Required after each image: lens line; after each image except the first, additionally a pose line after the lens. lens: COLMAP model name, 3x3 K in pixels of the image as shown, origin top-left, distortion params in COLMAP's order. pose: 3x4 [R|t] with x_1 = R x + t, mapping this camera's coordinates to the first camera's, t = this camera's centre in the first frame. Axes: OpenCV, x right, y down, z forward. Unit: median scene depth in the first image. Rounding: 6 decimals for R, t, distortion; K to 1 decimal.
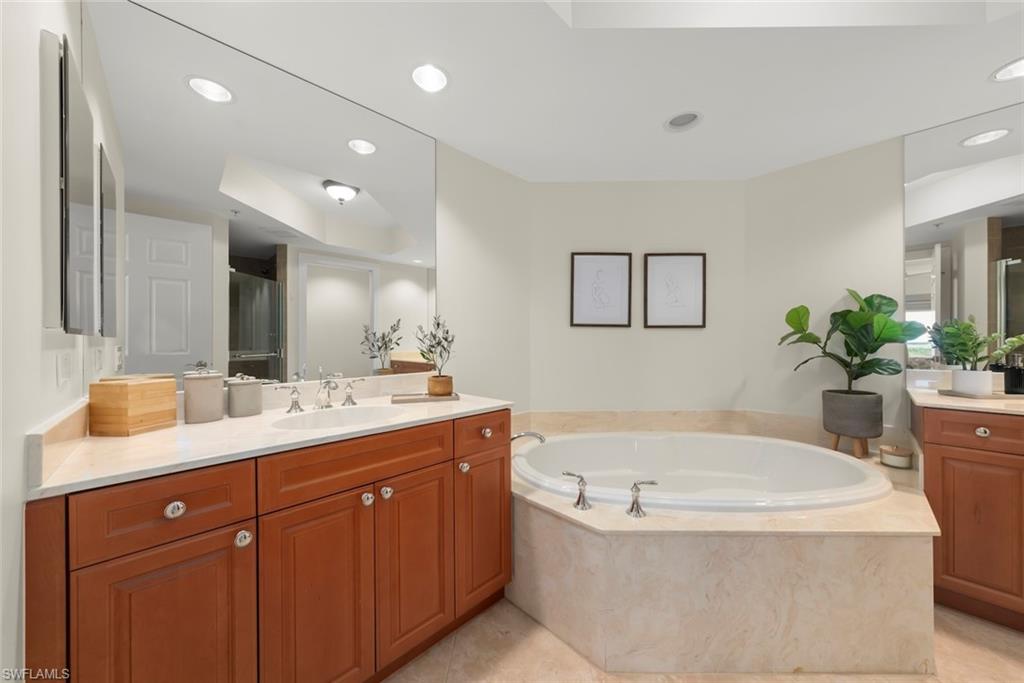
lens RADIAL K [[348.9, 0, 508.7], [0, 348.9, 349.0], [0, 0, 1]] dist [-0.000461, -0.000016]
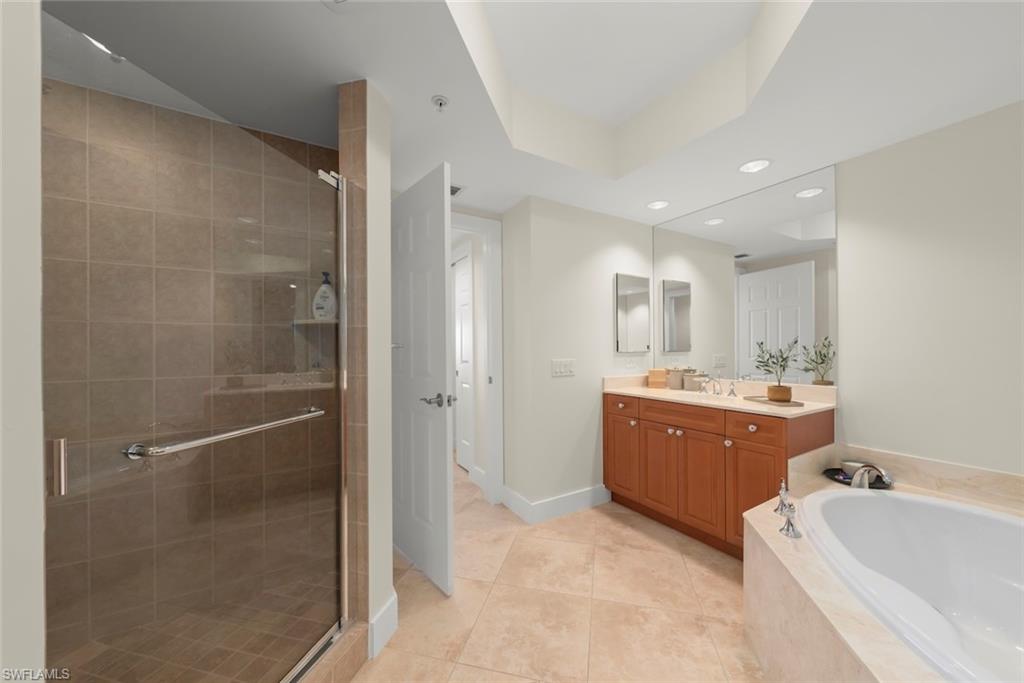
lens RADIAL K [[362.3, 0, 512.0], [0, 362.3, 341.5], [0, 0, 1]] dist [0.000019, 0.000117]
pose [[-0.222986, -0.002545, -0.974818, 1.506354], [0.001659, 0.999994, -0.002991, -0.092049], [0.974820, -0.002284, -0.222981, 0.405898]]
